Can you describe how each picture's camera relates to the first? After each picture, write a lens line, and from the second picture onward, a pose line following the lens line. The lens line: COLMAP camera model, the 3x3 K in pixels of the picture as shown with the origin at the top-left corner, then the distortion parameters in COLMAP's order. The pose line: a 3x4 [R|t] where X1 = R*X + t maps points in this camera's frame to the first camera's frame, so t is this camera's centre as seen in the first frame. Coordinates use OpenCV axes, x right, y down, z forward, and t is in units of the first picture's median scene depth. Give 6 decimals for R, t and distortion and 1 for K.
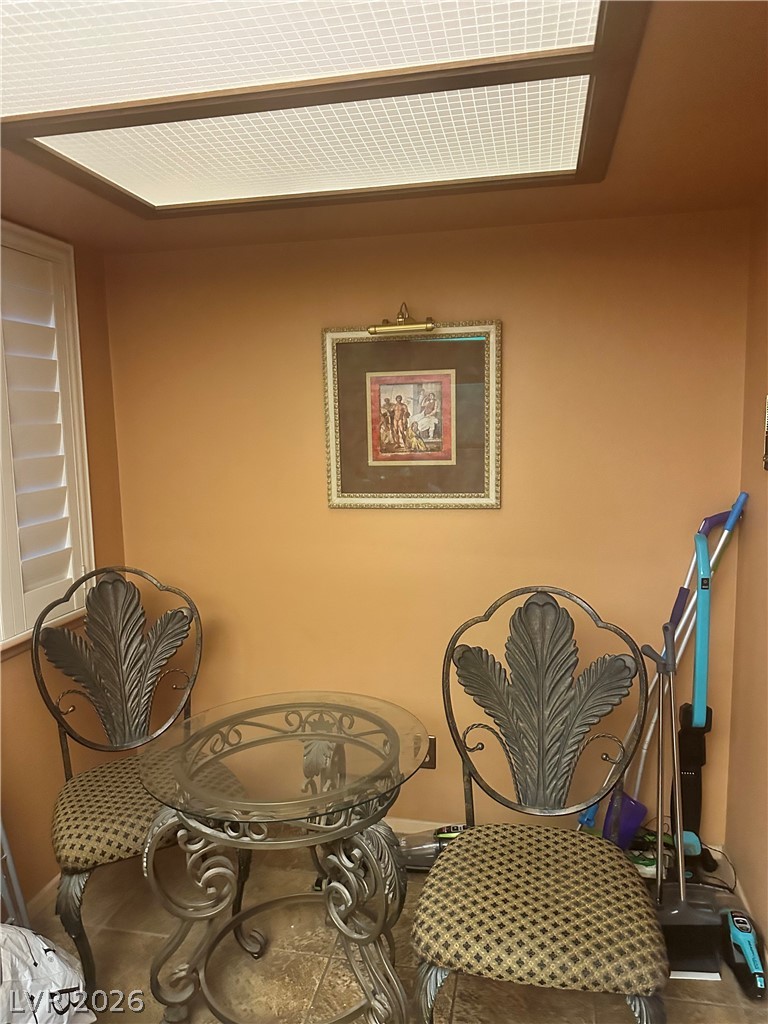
lens RADIAL K [[730.5, 0, 402.5], [0, 730.5, 518.9], [0, 0, 1]] dist [0.093949, -0.144866]
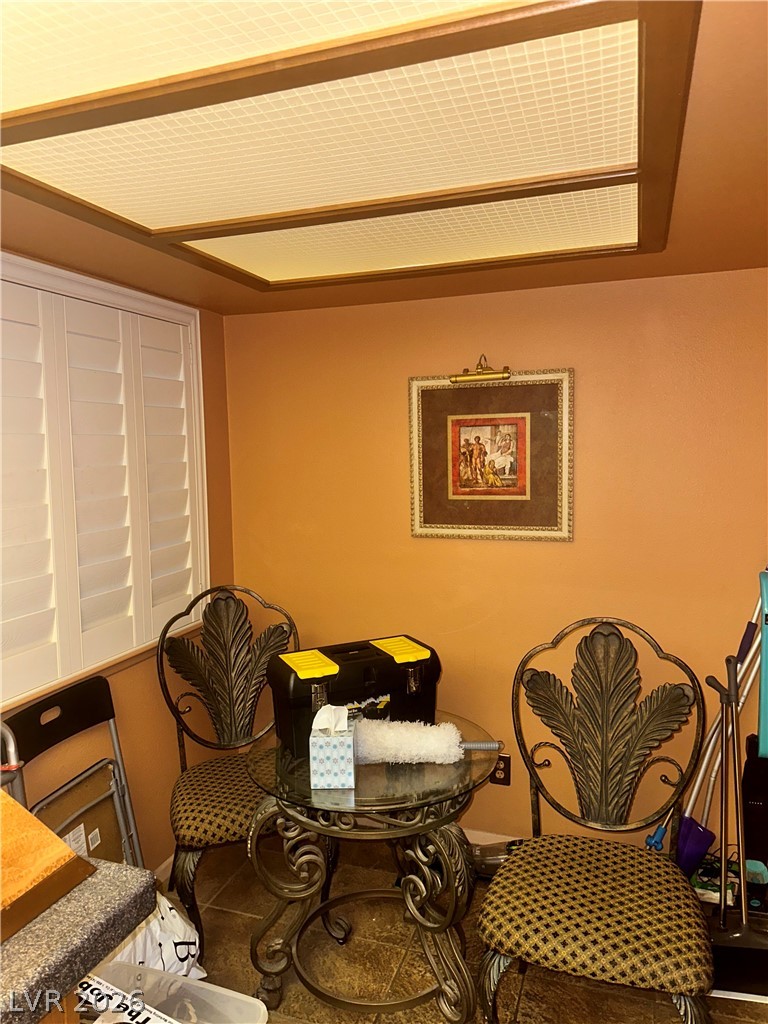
lens RADIAL K [[724.2, 0, 379.2], [0, 724.2, 515.0], [0, 0, 1]] dist [0.052362, -0.081148]
pose [[0.988652, 0.012278, -0.149722, 0.017323], [-0.017198, 0.999352, -0.031609, -0.018100], [0.149237, 0.033825, 0.988223, -0.109107]]
